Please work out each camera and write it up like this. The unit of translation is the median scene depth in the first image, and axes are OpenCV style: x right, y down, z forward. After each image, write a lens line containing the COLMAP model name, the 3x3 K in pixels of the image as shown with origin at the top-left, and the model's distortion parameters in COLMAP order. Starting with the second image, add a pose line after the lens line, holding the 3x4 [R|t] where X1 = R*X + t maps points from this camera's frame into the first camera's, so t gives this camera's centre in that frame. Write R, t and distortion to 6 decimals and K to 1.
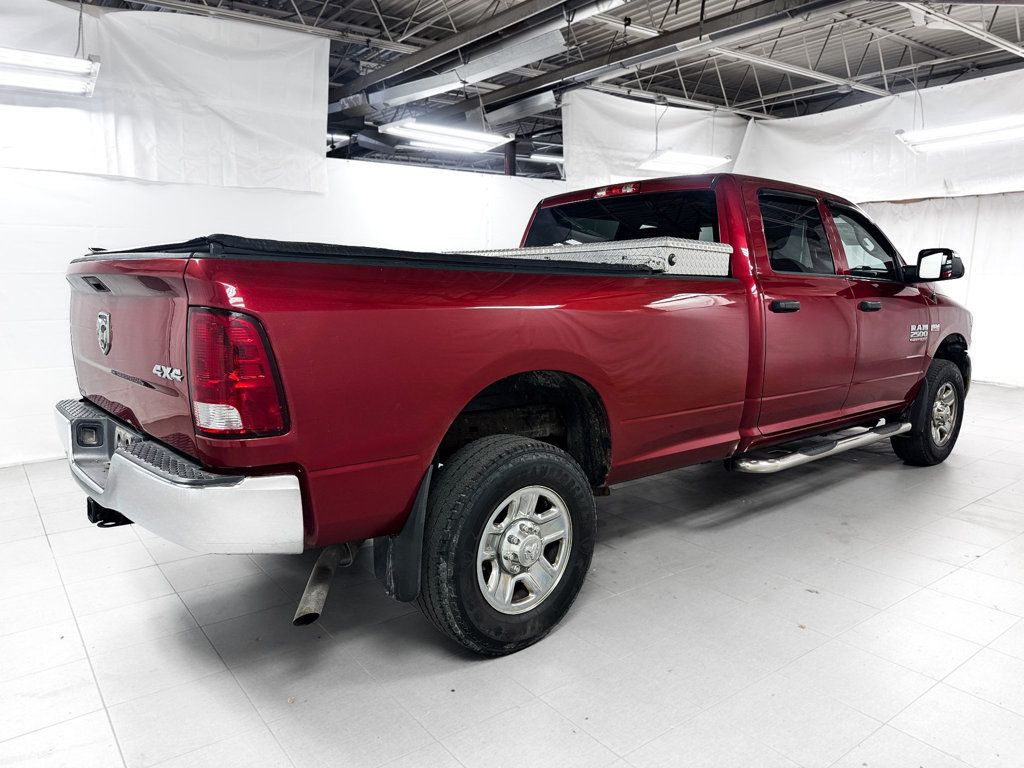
lens RADIAL K [[725.3, 0, 506.8], [0, 725.3, 385.6], [0, 0, 1]] dist [-0.004858, -0.008439]
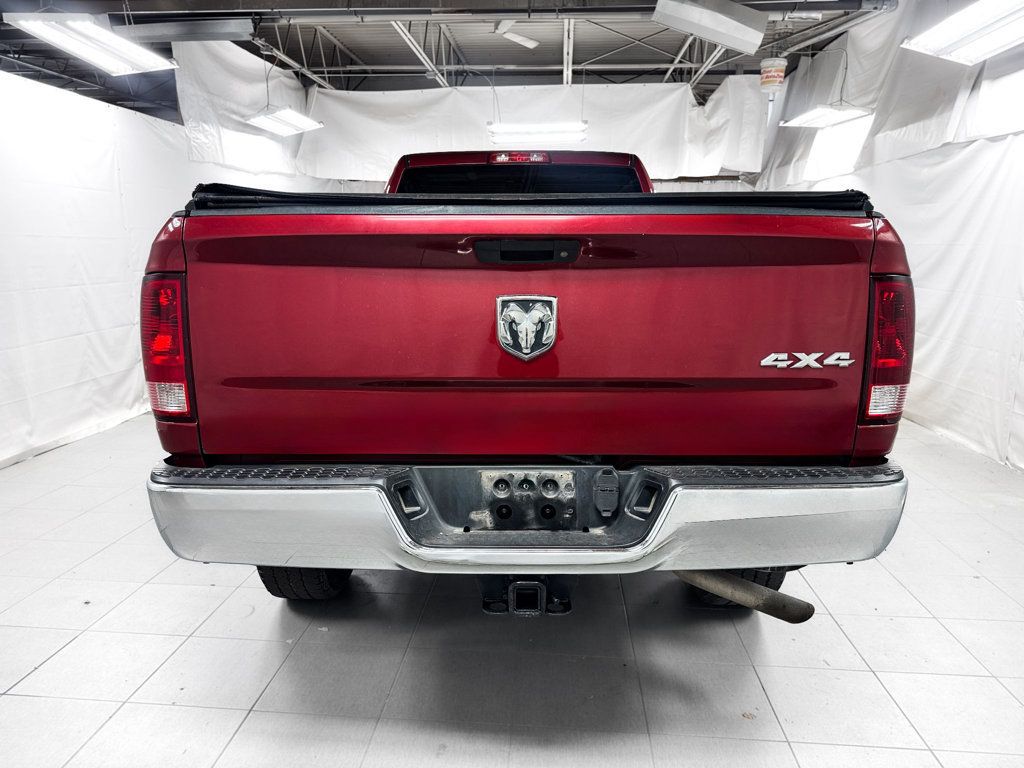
lens RADIAL K [[725.3, 0, 503.7], [0, 725.3, 409.3], [0, 0, 1]] dist [-0.004858, -0.008439]
pose [[0.660270, -0.150720, 0.735749, -0.356006], [0.101129, 0.988576, 0.111757, -0.024159], [-0.744188, 0.000616, 0.667970, 0.201390]]
